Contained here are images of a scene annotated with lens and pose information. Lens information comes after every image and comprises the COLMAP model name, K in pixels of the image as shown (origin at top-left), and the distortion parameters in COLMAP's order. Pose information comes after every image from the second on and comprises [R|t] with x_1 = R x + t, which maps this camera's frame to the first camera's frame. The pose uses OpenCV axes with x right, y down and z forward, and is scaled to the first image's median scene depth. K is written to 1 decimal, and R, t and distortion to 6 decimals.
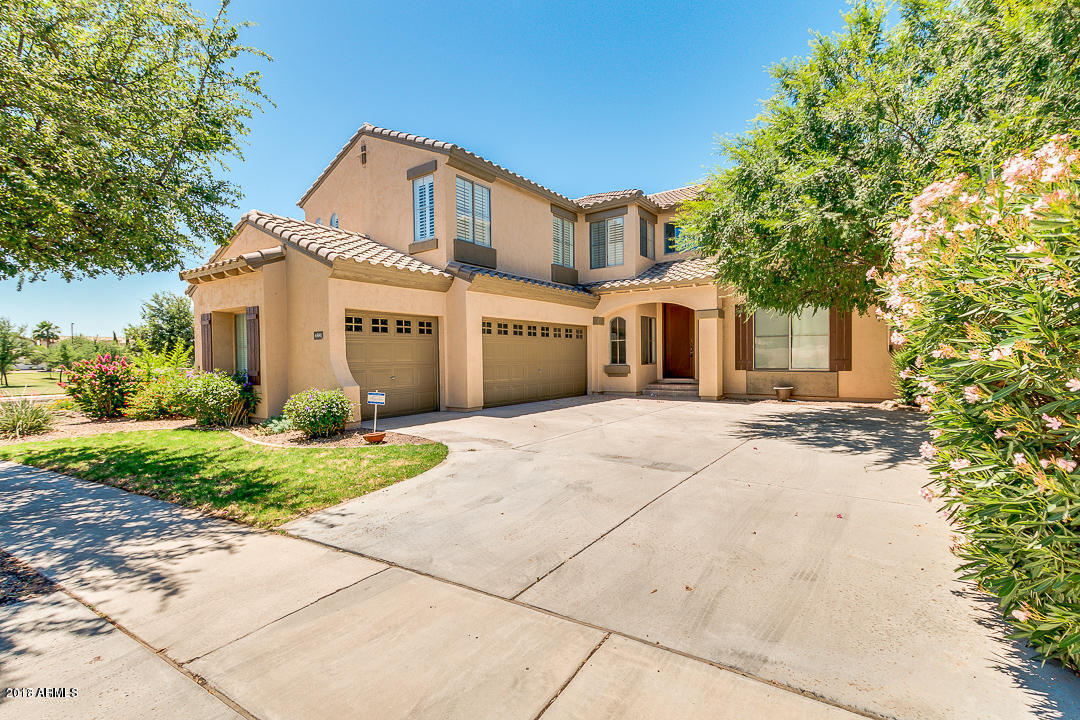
lens RADIAL K [[496.1, 0, 541.3], [0, 496.1, 361.8], [0, 0, 1]] dist [0.007820, -0.003302]
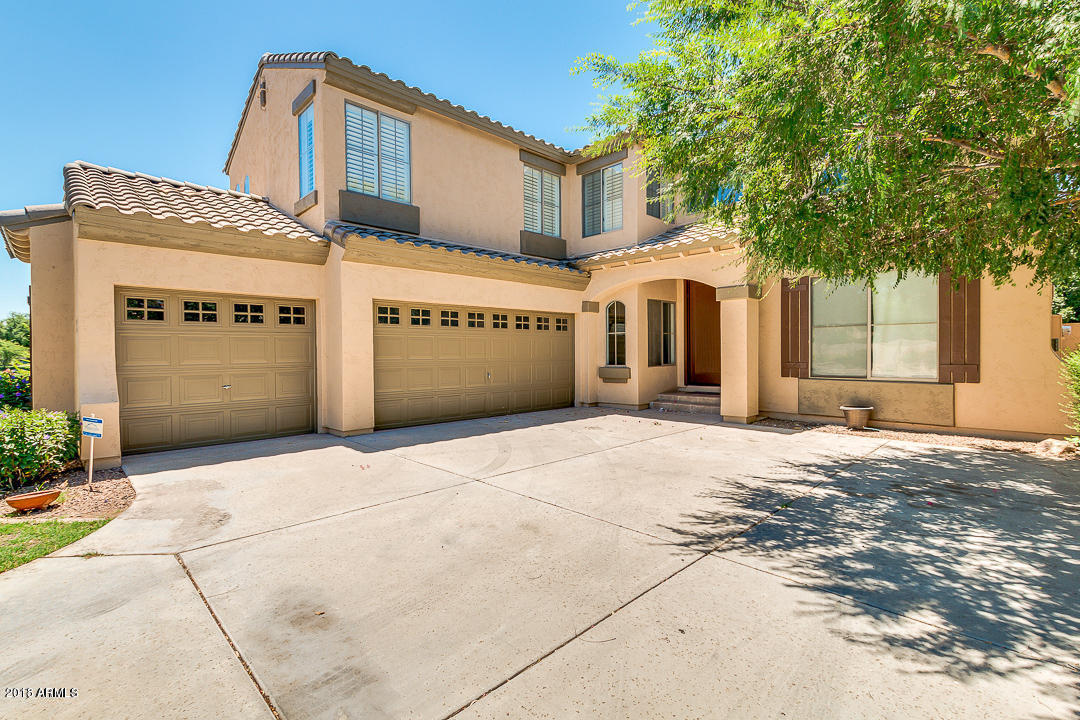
lens RADIAL K [[496.1, 0, 538.3], [0, 496.1, 355.7], [0, 0, 1]] dist [0.007820, -0.003302]
pose [[0.984229, 0.006117, -0.176795, 0.189174], [-0.006151, 0.999981, 0.000352, -0.010543], [0.176794, 0.000742, 0.984248, 0.289379]]
